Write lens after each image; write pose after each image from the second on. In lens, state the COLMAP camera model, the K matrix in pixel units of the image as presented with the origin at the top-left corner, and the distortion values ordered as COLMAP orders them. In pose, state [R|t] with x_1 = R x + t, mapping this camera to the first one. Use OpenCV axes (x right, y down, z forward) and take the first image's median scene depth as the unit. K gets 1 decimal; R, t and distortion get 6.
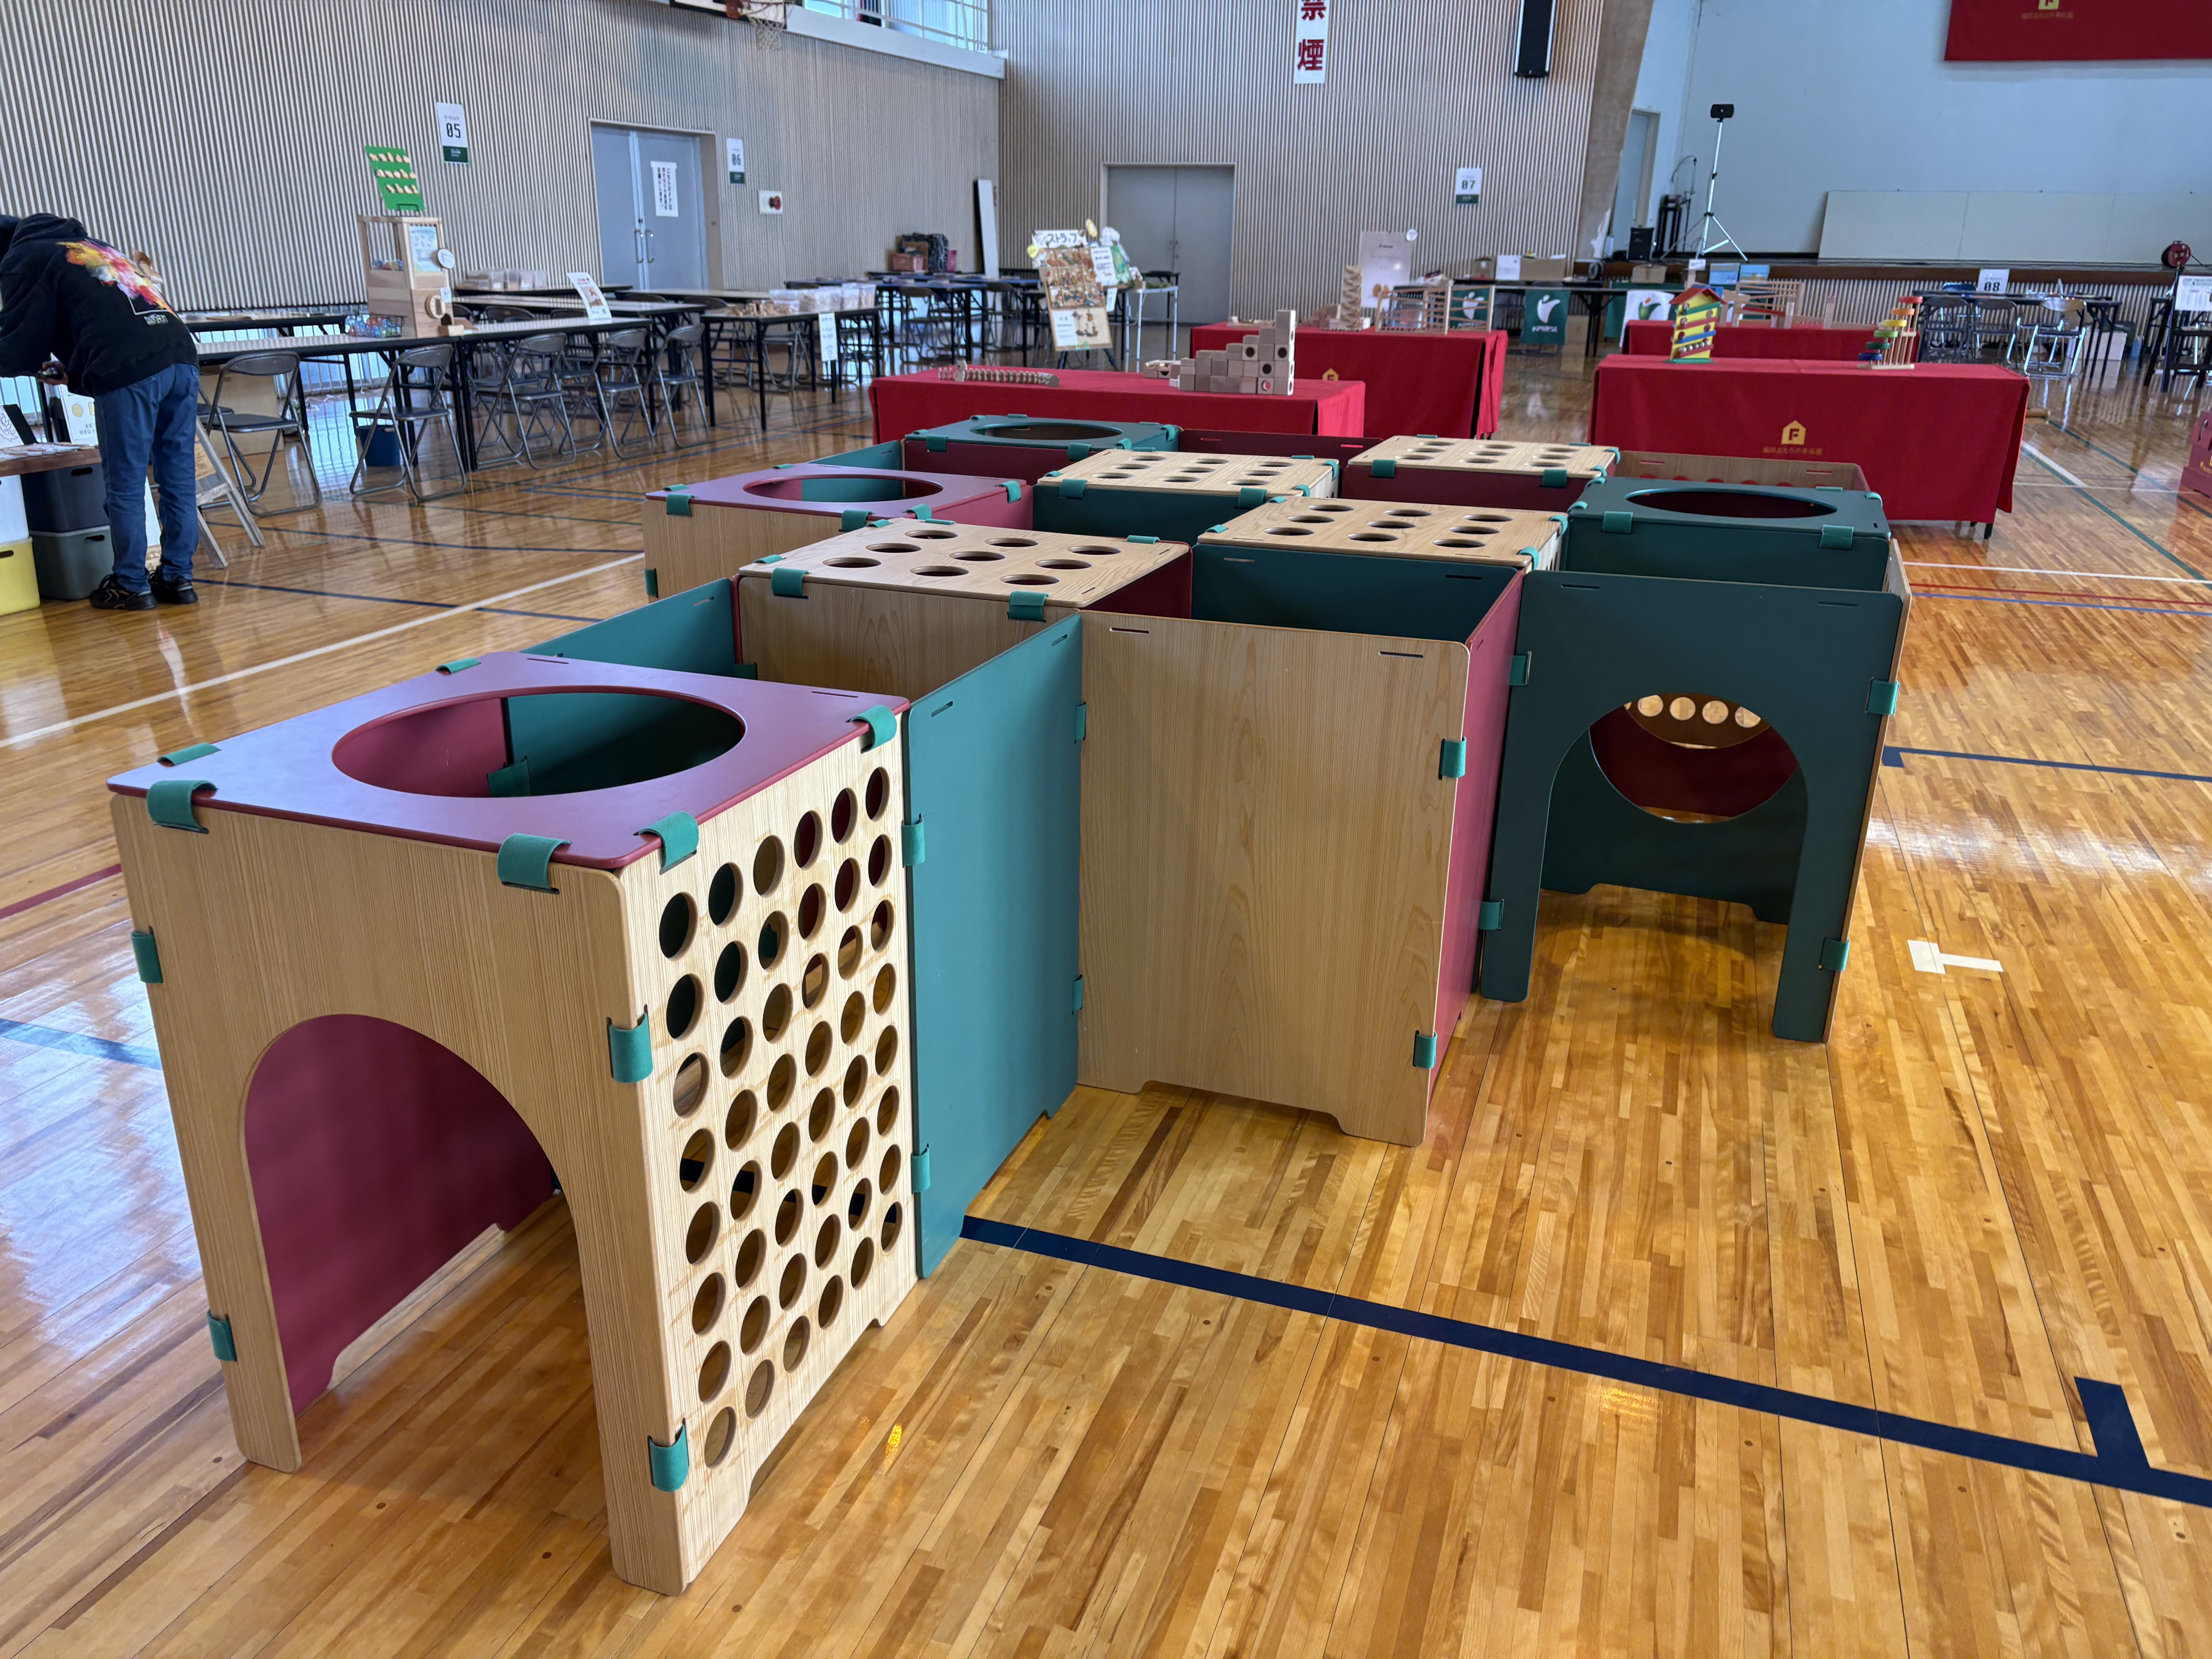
lens RADIAL K [[1634.6, 0, 1059.4], [0, 1634.6, 840.6], [0, 0, 1]] dist [0.058525, -0.065781]
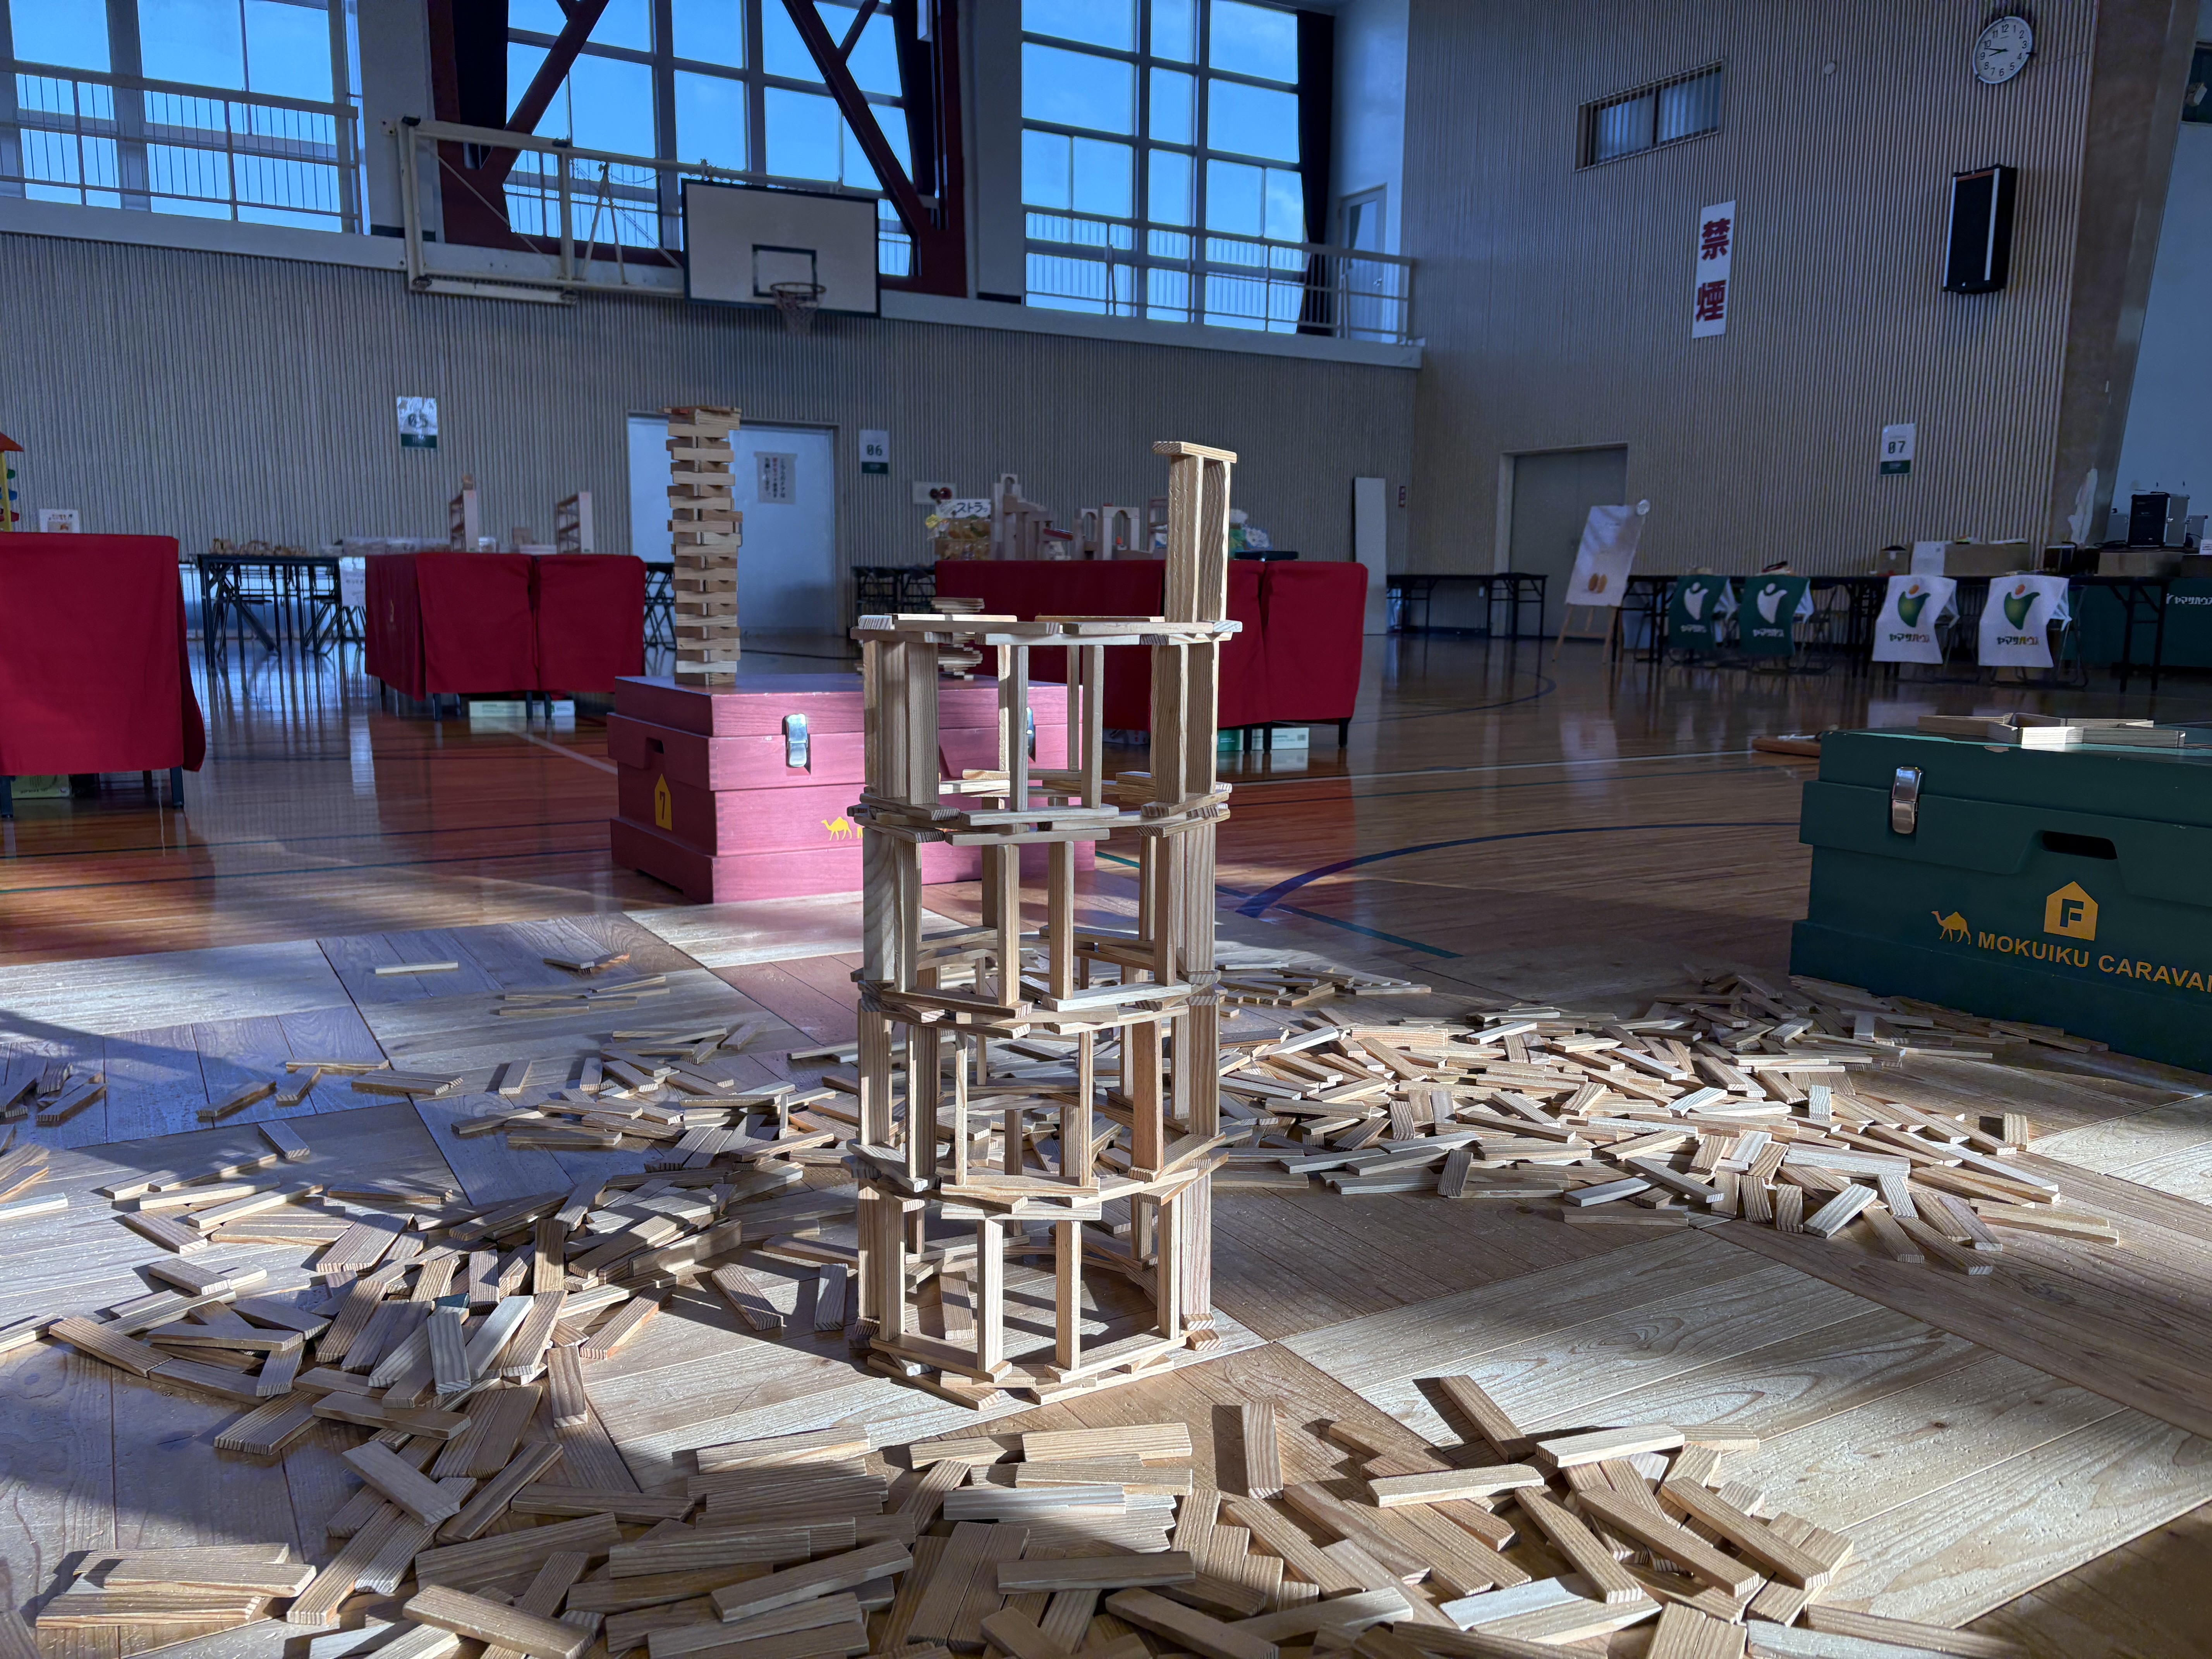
lens RADIAL K [[1655.7, 0, 1106.0], [0, 1655.7, 829.5], [0, 0, 1]] dist [0.030351, -0.028349]
pose [[0.767985, 0.090746, -0.634007, 0.536725], [-0.225959, 0.964648, -0.135637, -0.088782], [0.599285, 0.247427, 0.761339, 0.371813]]
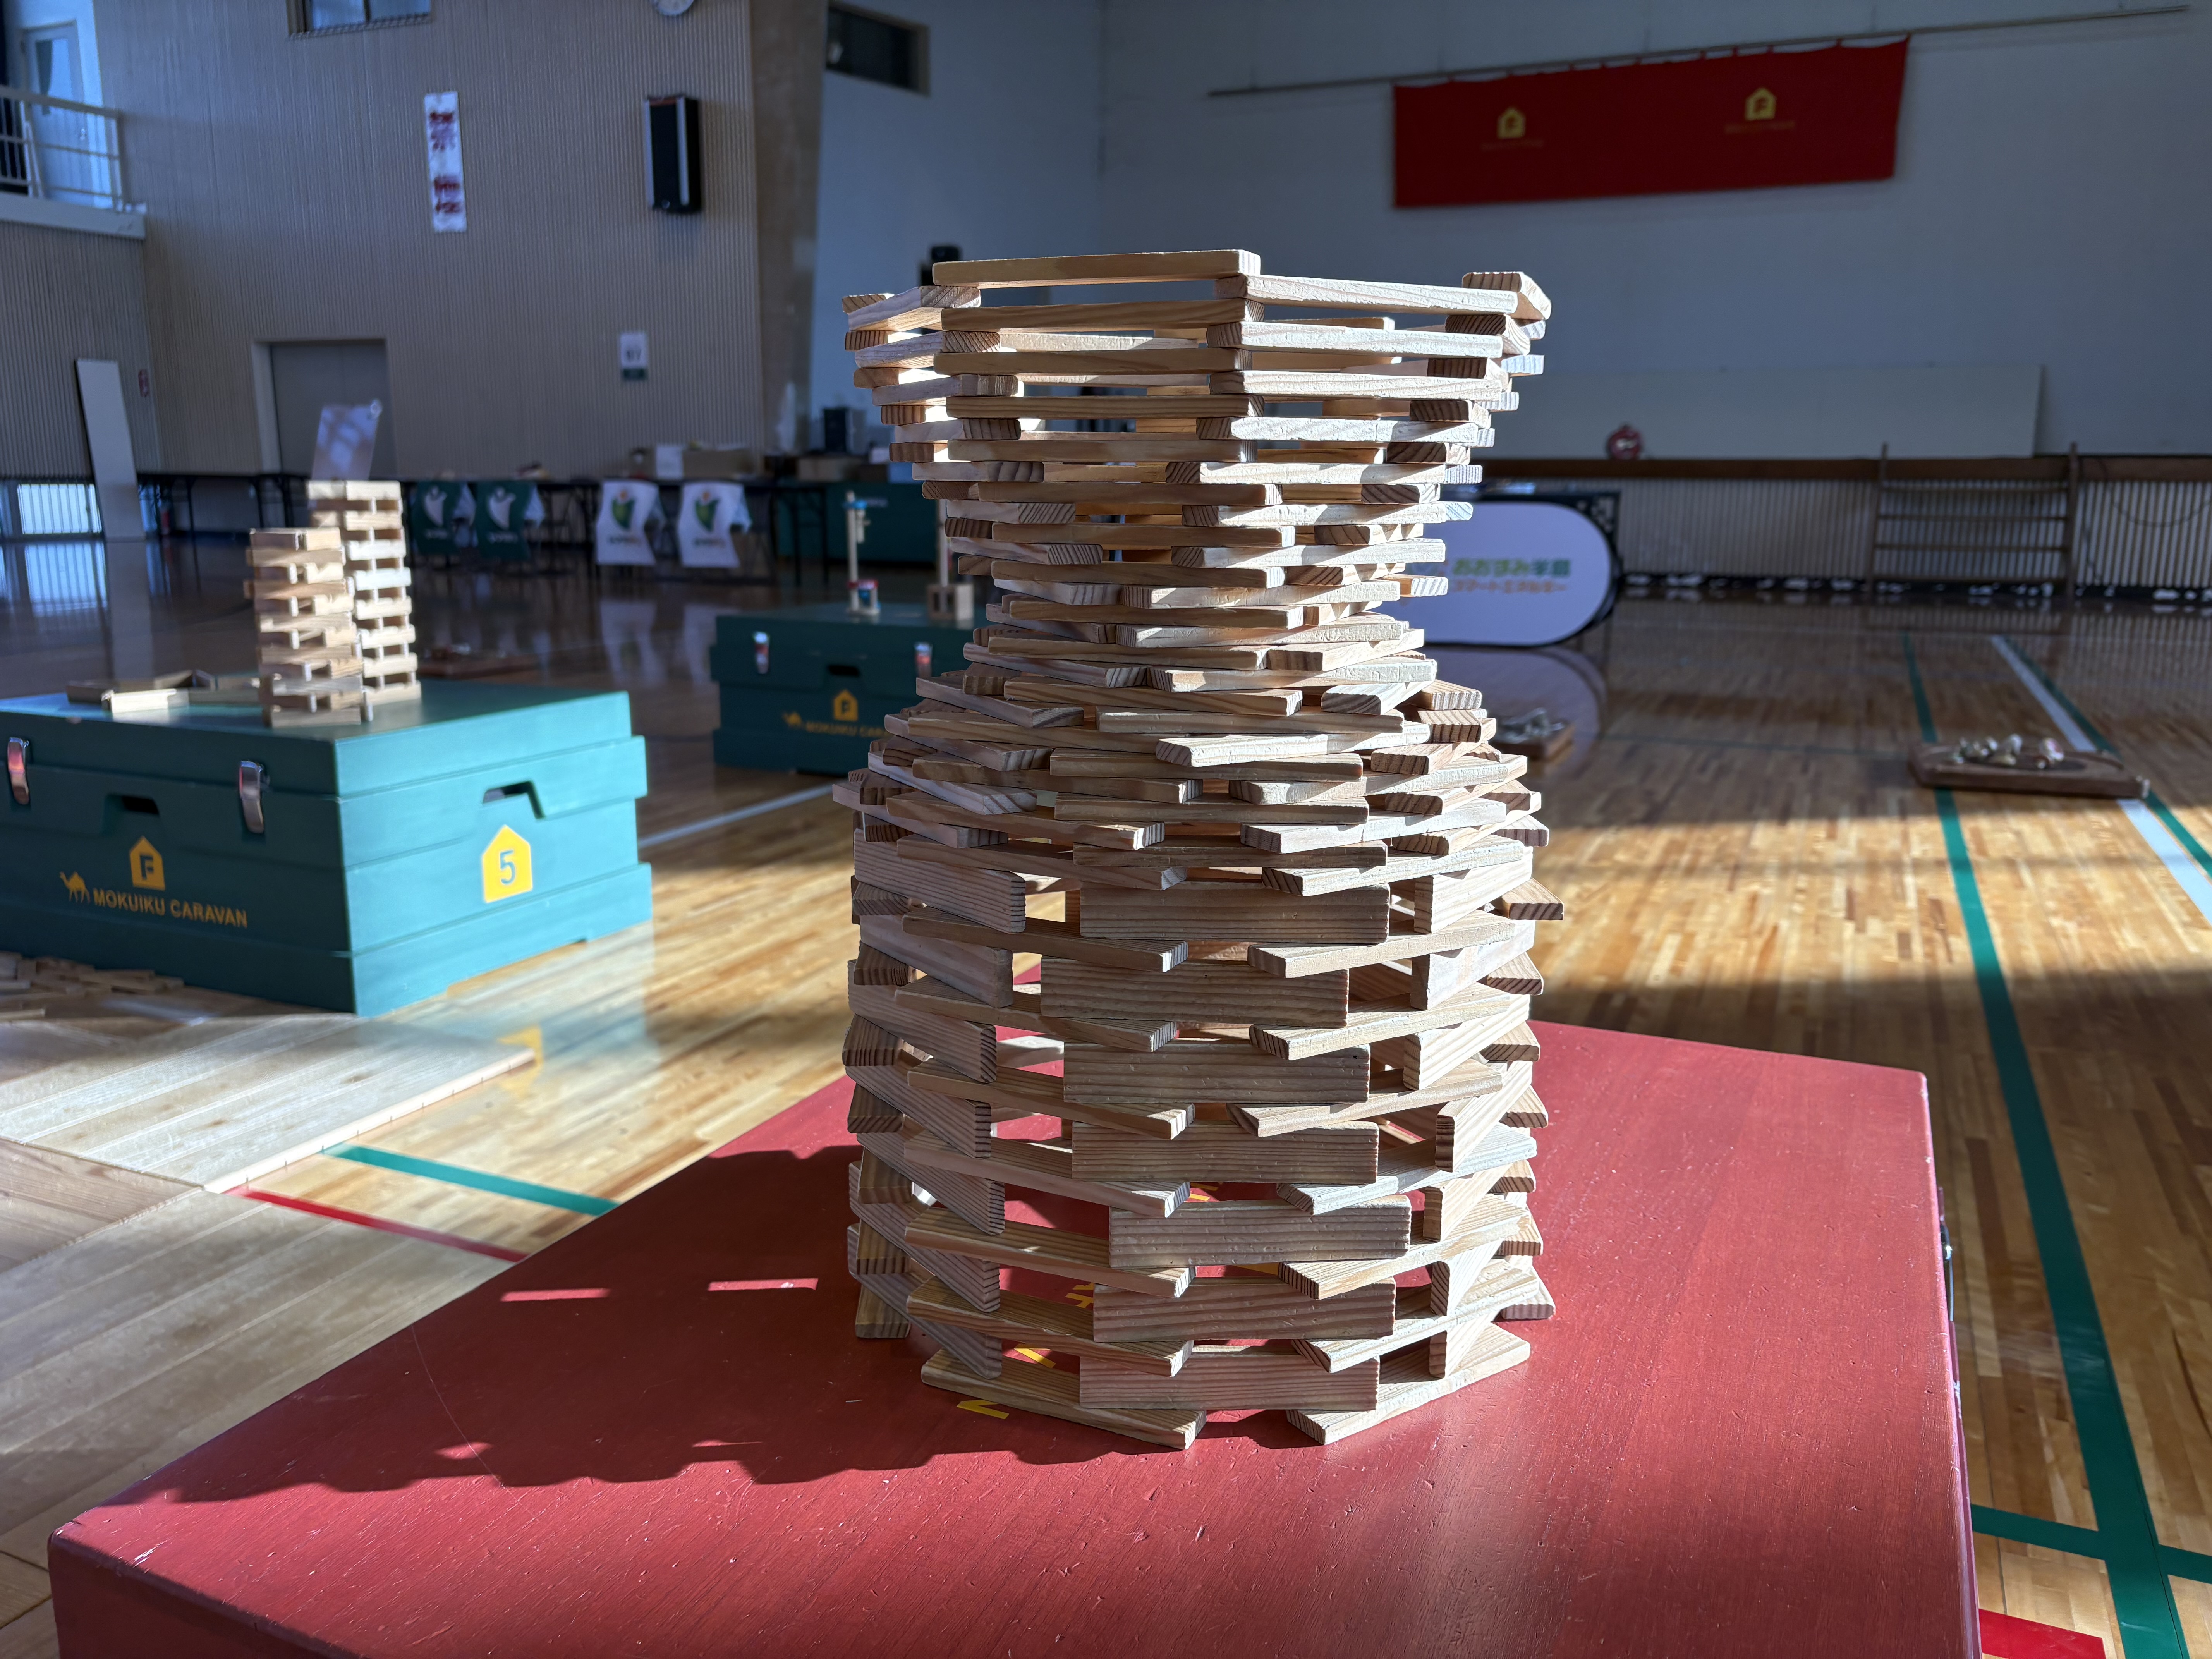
lens RADIAL K [[1664.8, 0, 1106.0], [0, 1664.8, 829.5], [0, 0, 1]] dist [0.012859, -0.029843]
pose [[0.997711, 0.010385, -0.066818, 0.605277], [-0.020332, 0.988482, -0.149968, -0.100610], [0.064491, 0.150984, 0.986430, 0.381271]]
